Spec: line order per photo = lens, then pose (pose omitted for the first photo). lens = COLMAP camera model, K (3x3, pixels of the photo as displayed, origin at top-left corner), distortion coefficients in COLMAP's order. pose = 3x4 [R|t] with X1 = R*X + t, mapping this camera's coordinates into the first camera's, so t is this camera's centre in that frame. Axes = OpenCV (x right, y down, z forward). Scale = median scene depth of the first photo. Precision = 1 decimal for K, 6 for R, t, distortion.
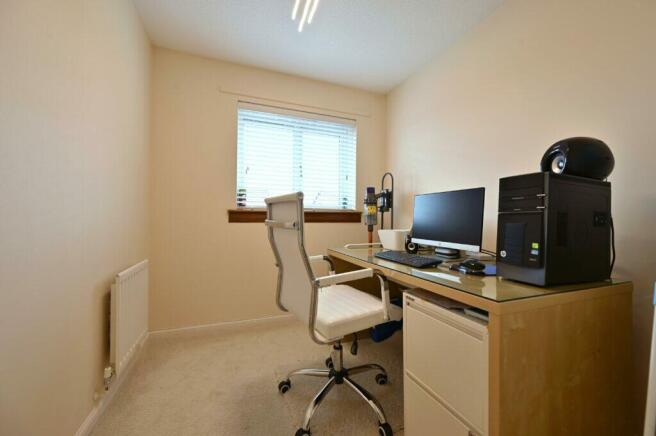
lens RADIAL K [[258.9, 0, 324.4], [0, 258.9, 216.0], [0, 0, 1]] dist [0.002336, 0.000165]
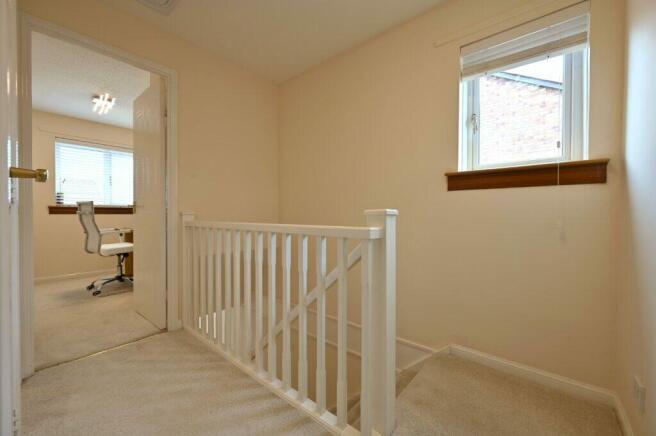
lens RADIAL K [[258.9, 0, 330.3], [0, 258.9, 215.7], [0, 0, 1]] dist [0.002336, 0.000165]
pose [[0.873830, -0.016363, 0.485955, 0.391114], [0.005498, 0.999702, 0.023775, 0.007024], [-0.486200, -0.018104, 0.873660, -1.319282]]
